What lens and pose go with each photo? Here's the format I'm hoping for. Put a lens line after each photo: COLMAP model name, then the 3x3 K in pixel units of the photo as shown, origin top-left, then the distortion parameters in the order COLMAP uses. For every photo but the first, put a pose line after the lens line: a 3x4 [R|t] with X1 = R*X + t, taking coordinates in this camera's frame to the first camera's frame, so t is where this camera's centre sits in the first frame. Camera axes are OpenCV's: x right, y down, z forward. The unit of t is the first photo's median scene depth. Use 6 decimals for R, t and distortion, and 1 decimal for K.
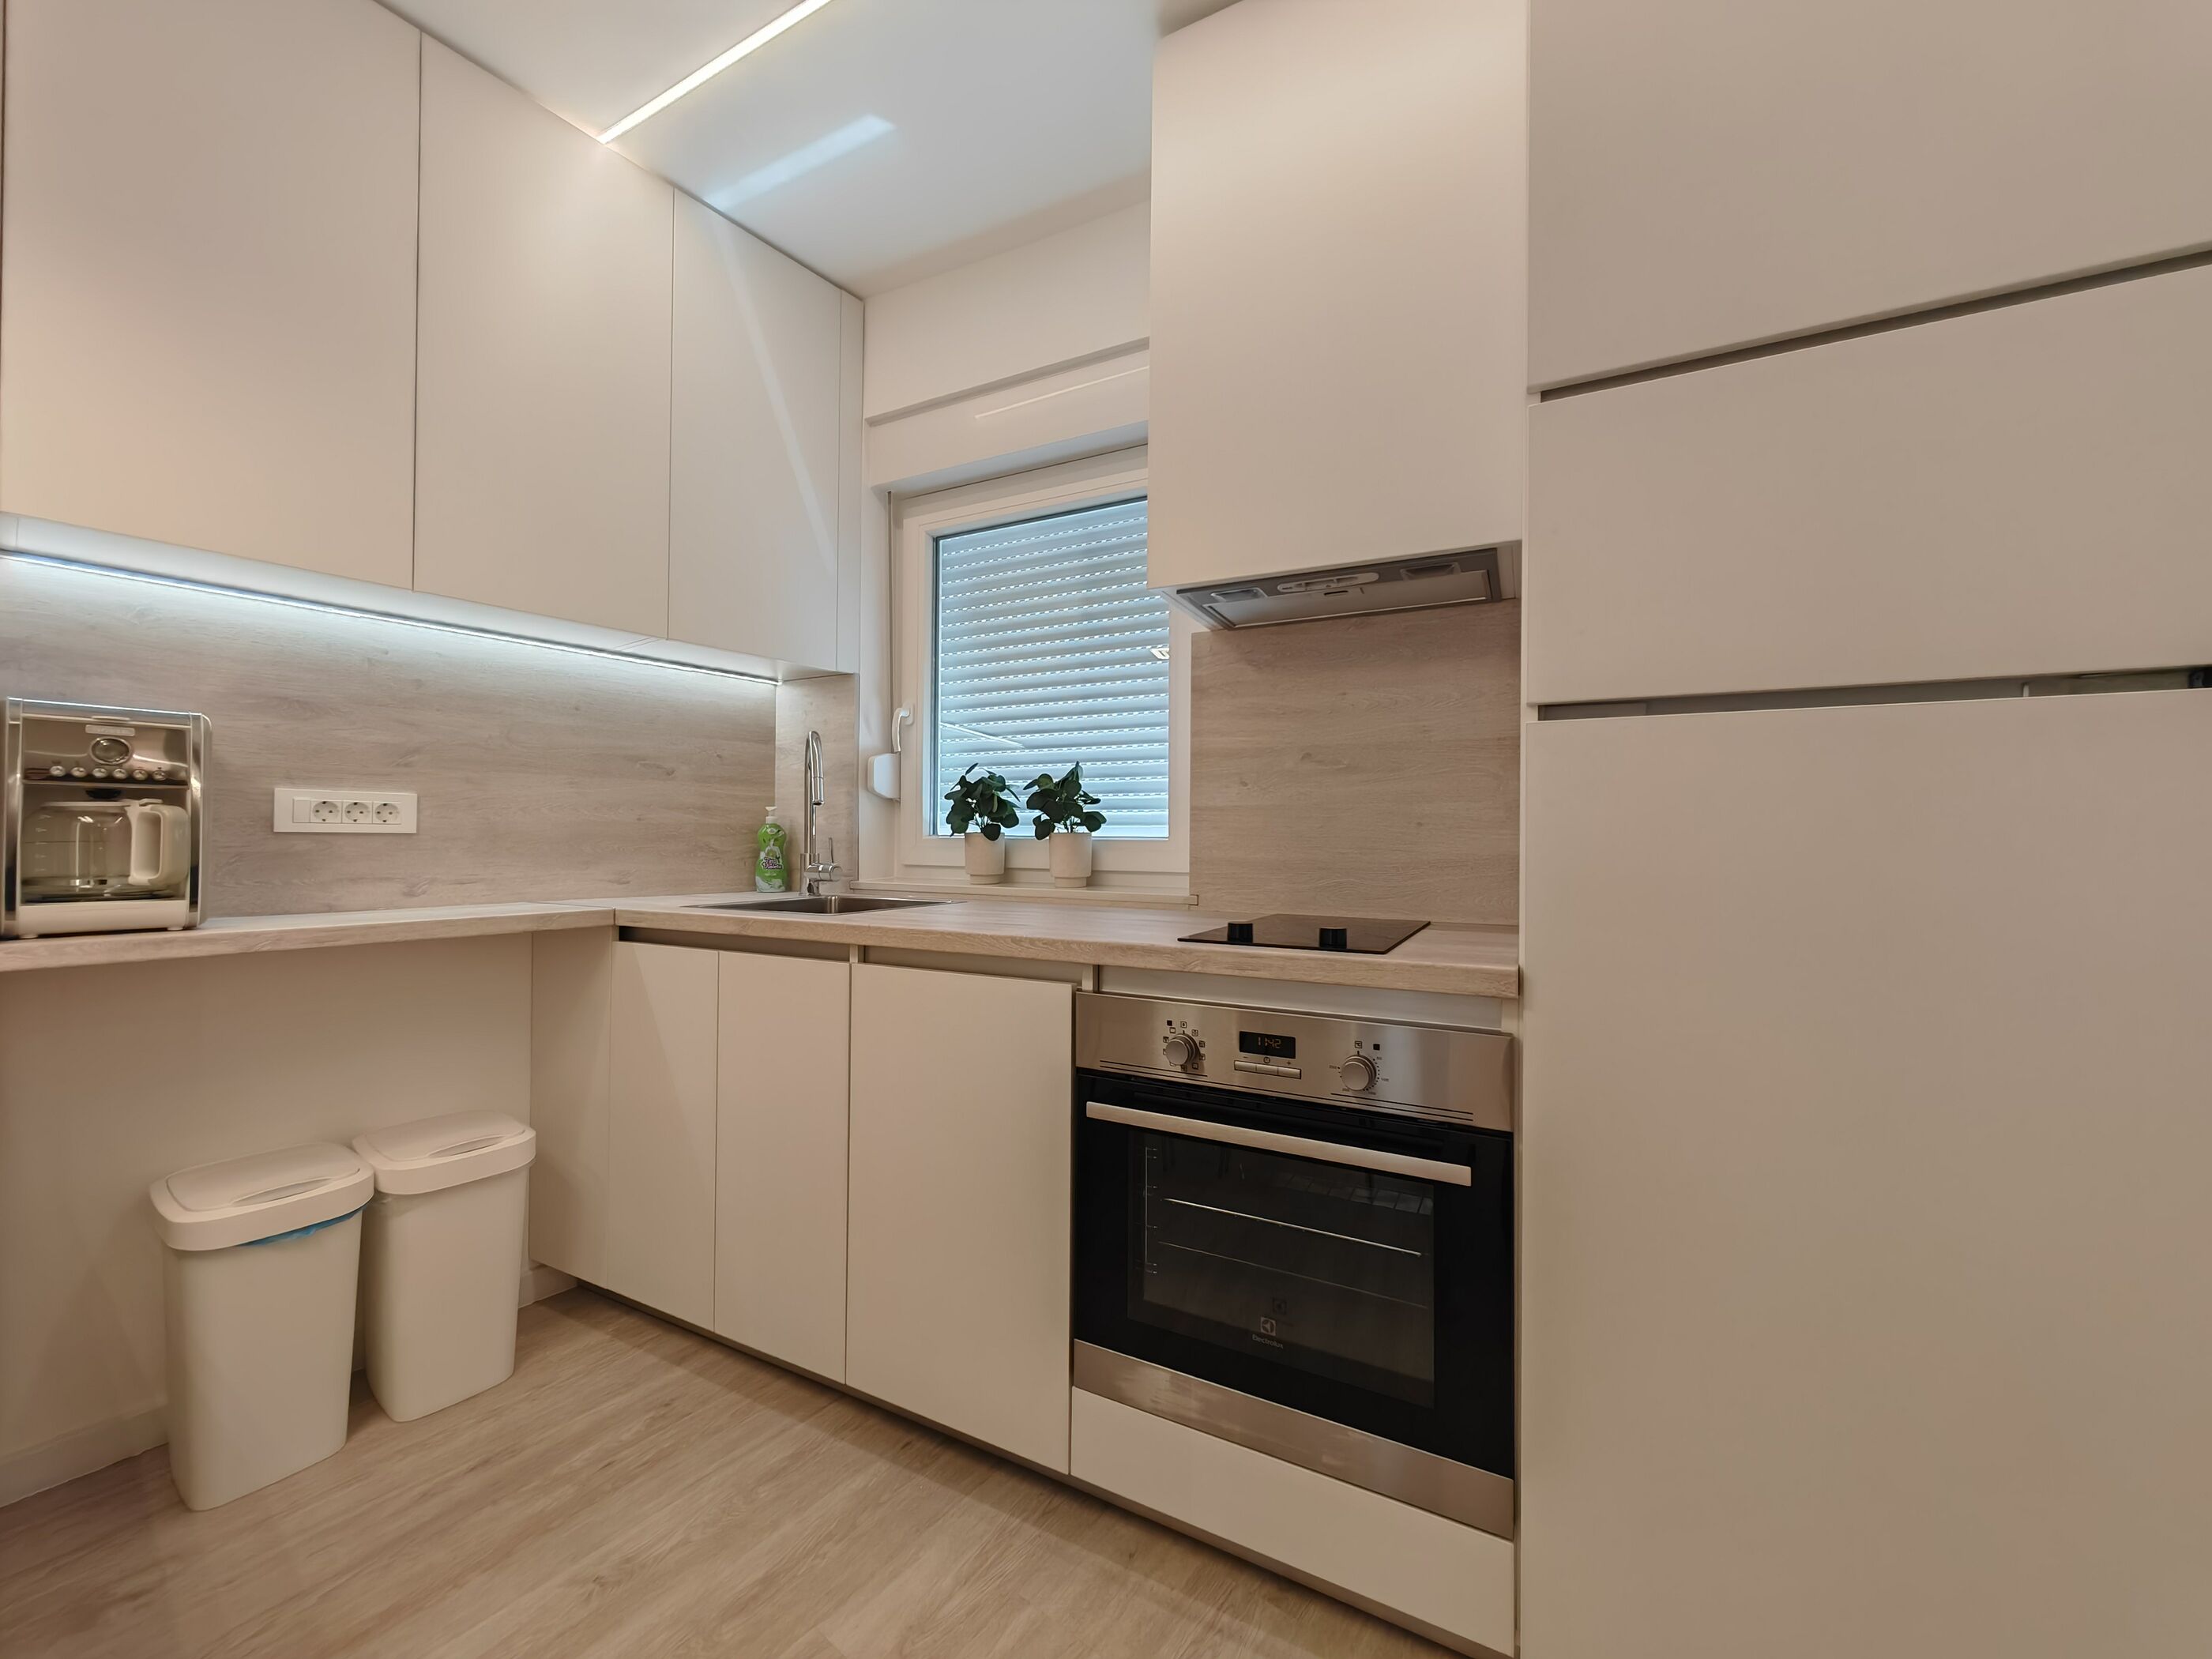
lens RADIAL K [[836.5, 0, 1106.0], [0, 836.5, 829.5], [0, 0, 1]] dist [0.000672, 0.001081]
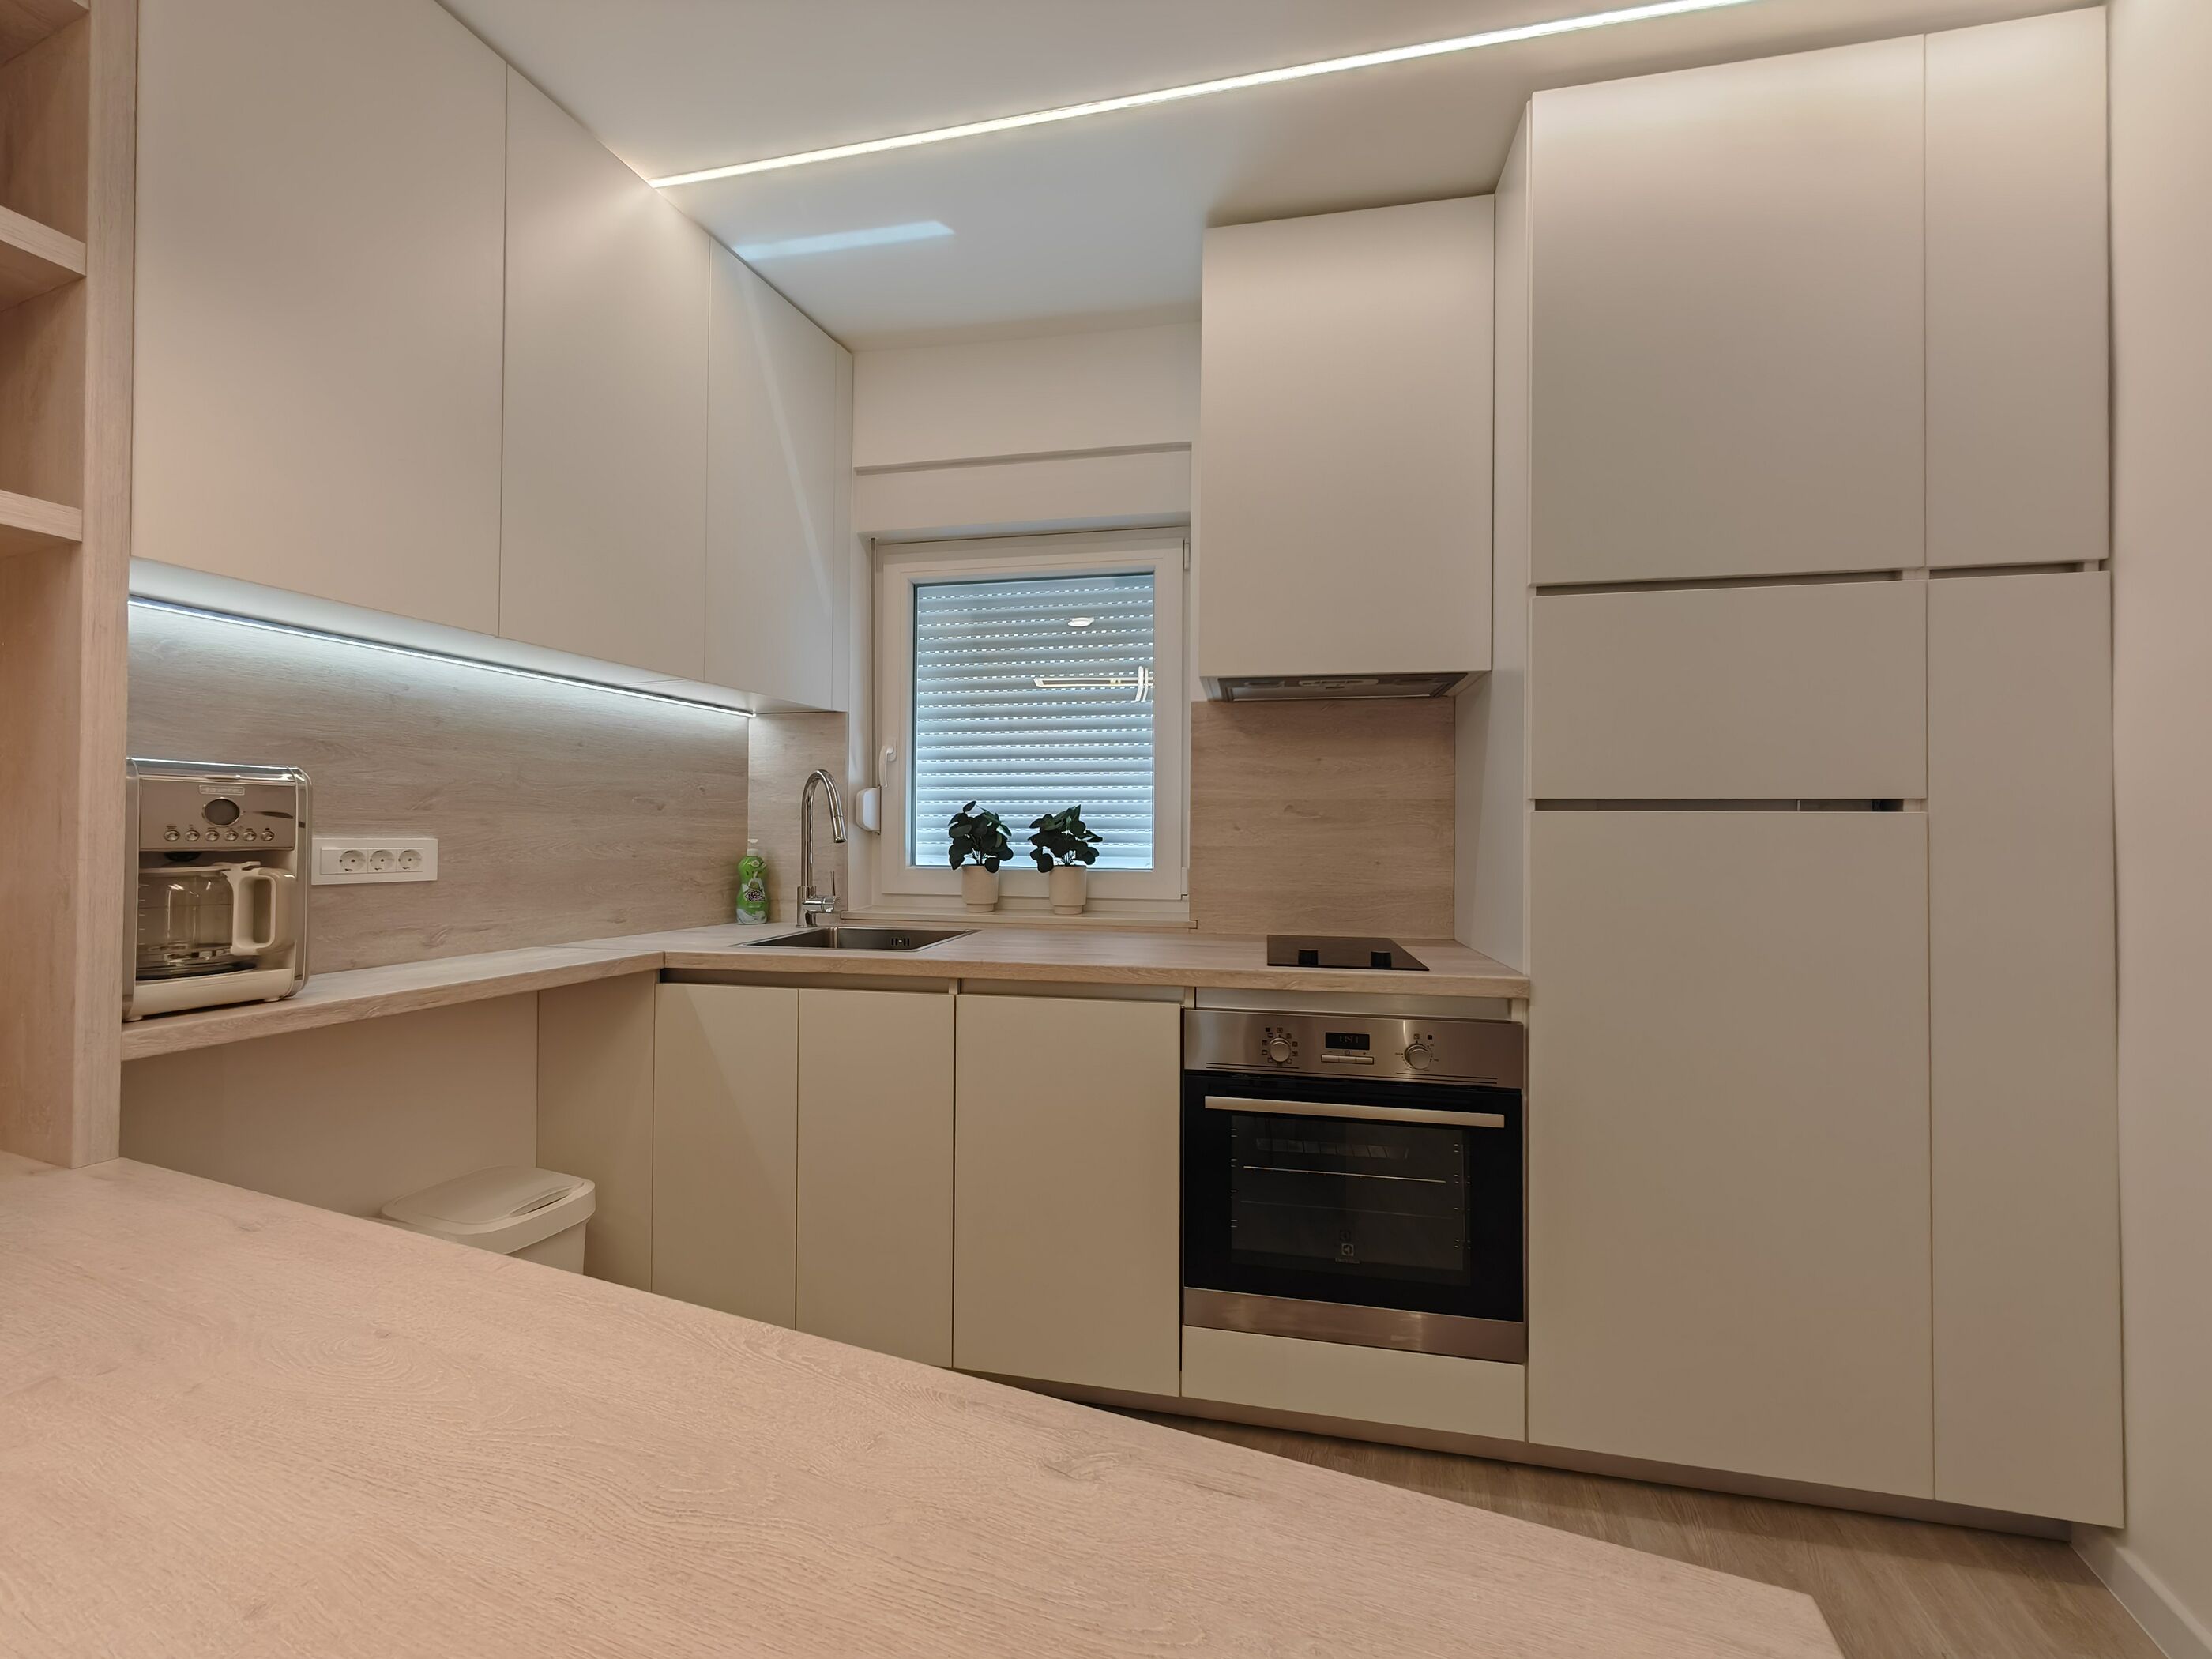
lens RADIAL K [[836.5, 0, 1106.0], [0, 836.5, 829.5], [0, 0, 1]] dist [0.000672, 0.001081]
pose [[0.958495, 0.001309, 0.285106, -0.366582], [-0.002355, 0.999992, 0.003326, -0.056923], [-0.285099, -0.003860, 0.958490, -0.116877]]
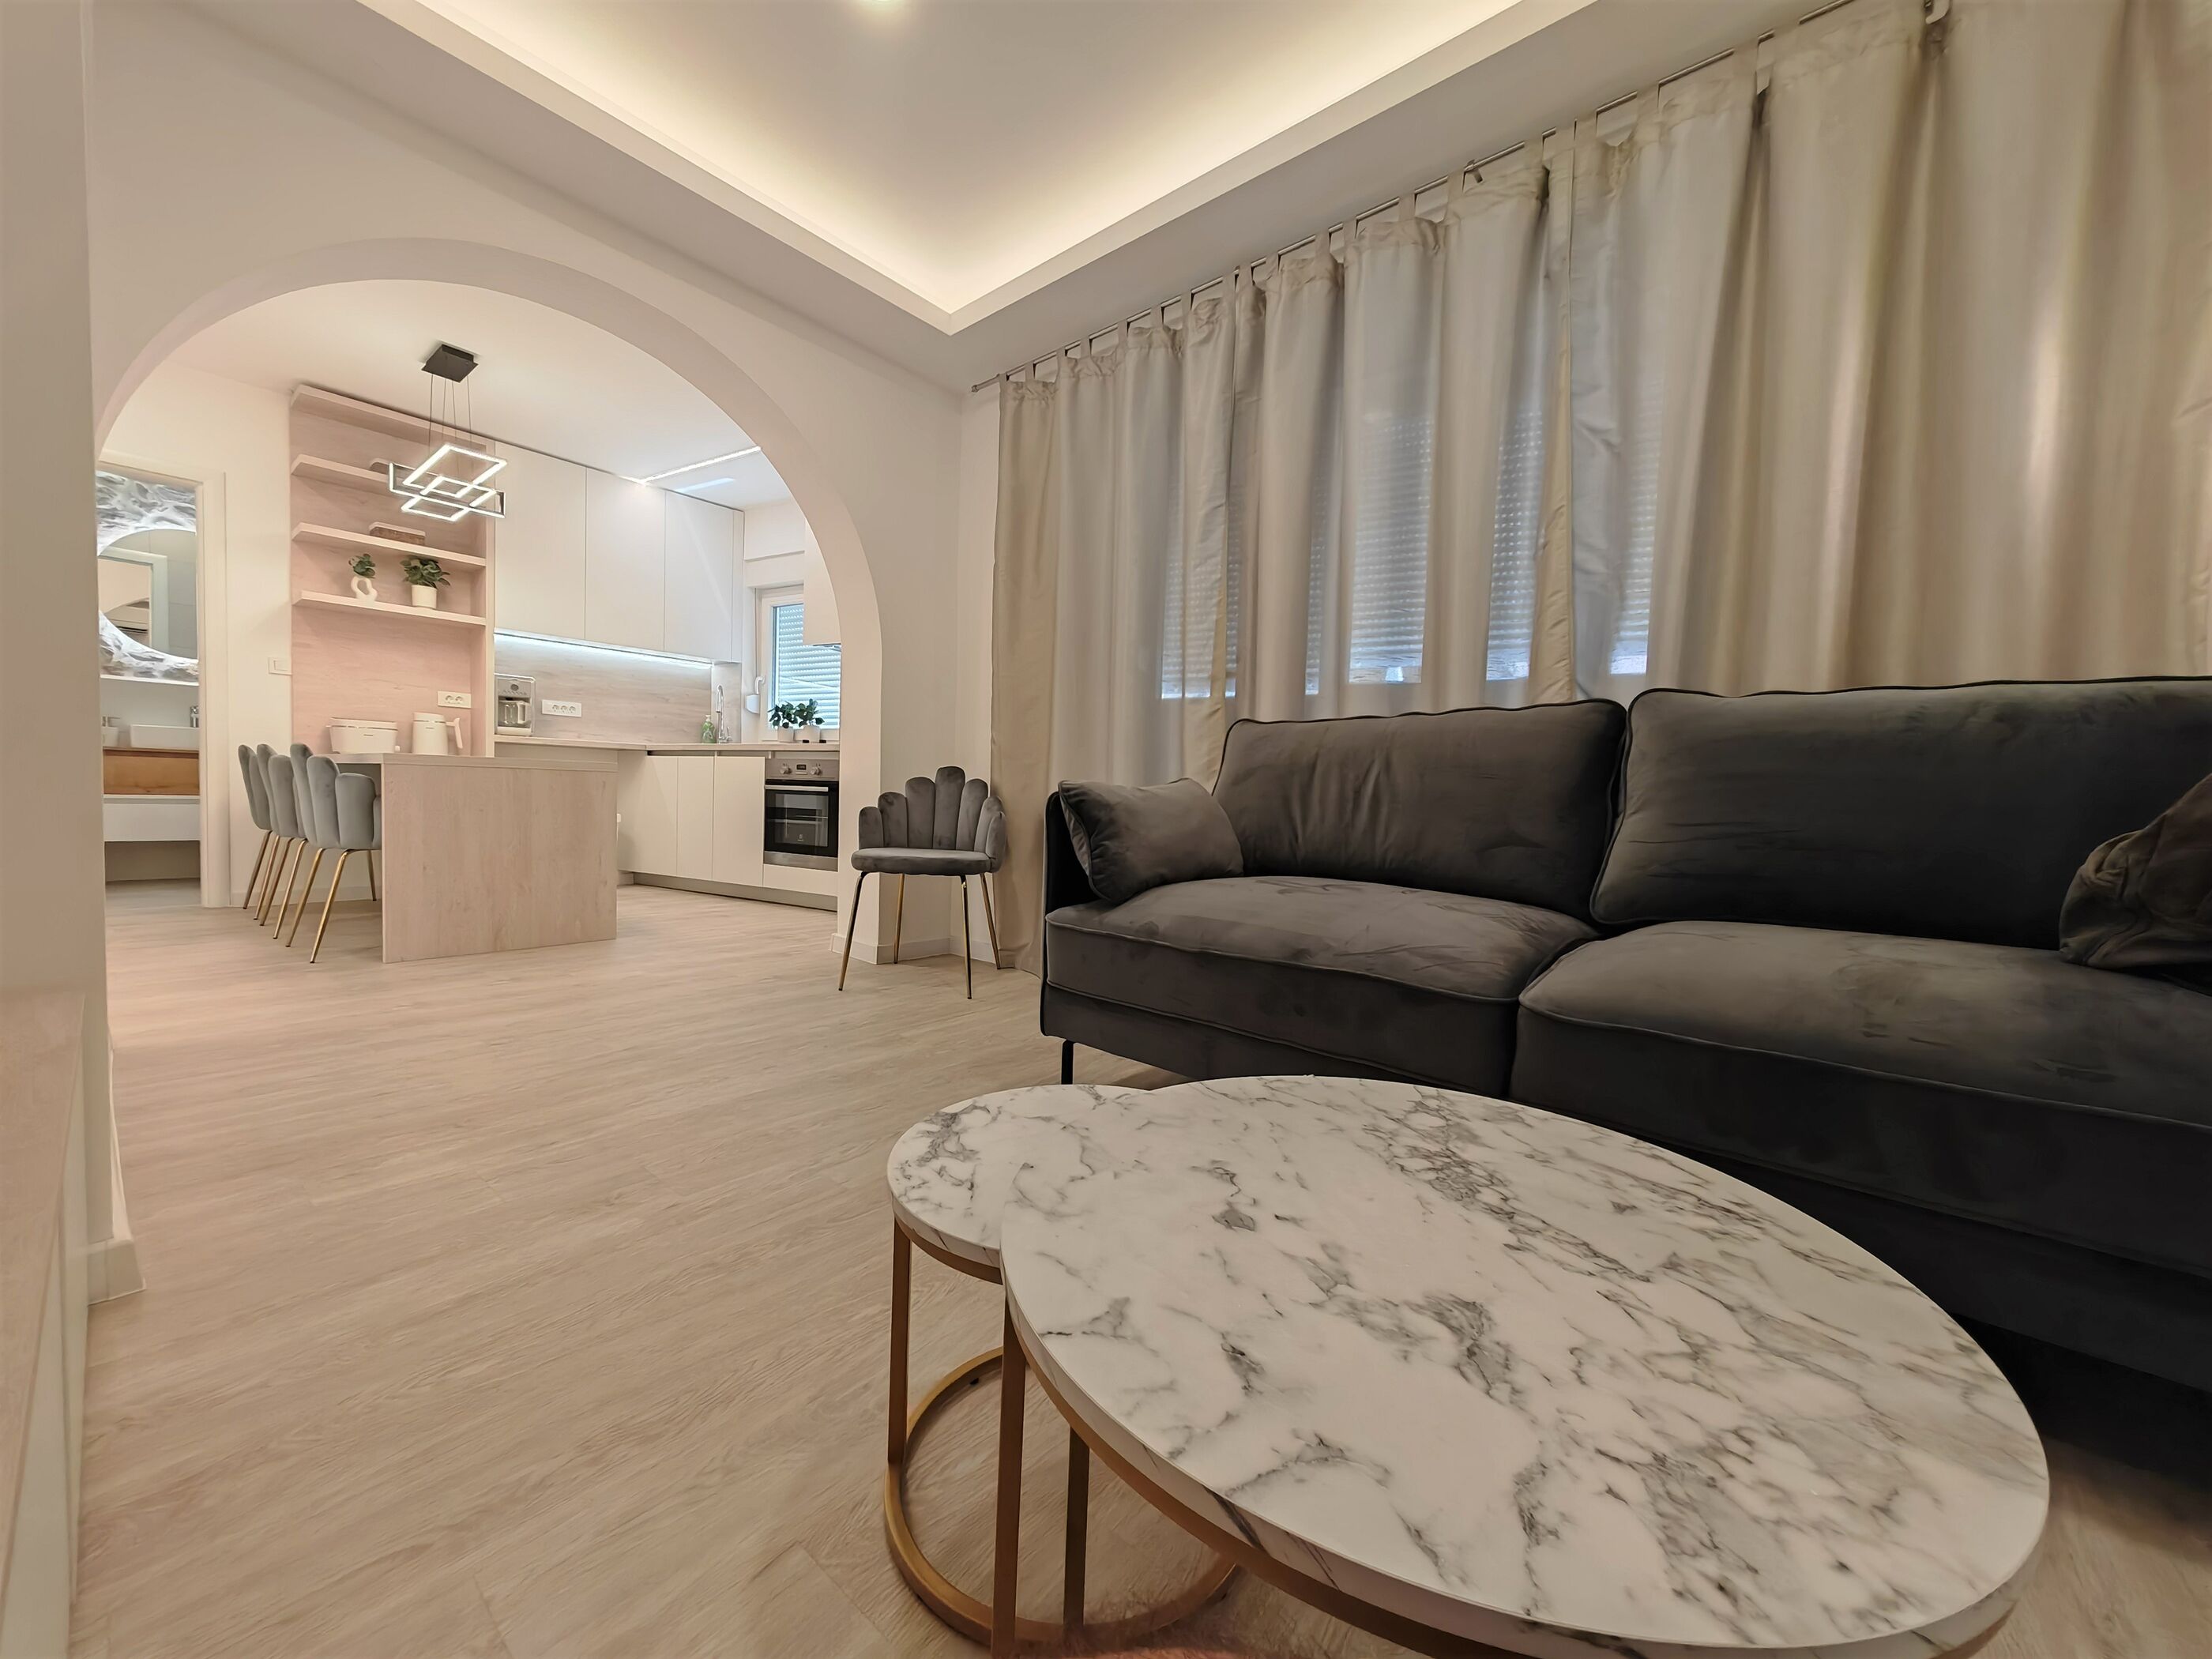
lens RADIAL K [[833.8, 0, 1105.1], [0, 833.8, 831.3], [0, 0, 1]] dist [0.003679, -0.000555]
pose [[0.998686, 0.028571, -0.042545, 1.185875], [-0.026172, 0.998092, 0.055917, 0.195596], [0.044061, -0.054730, 0.997529, -1.917174]]
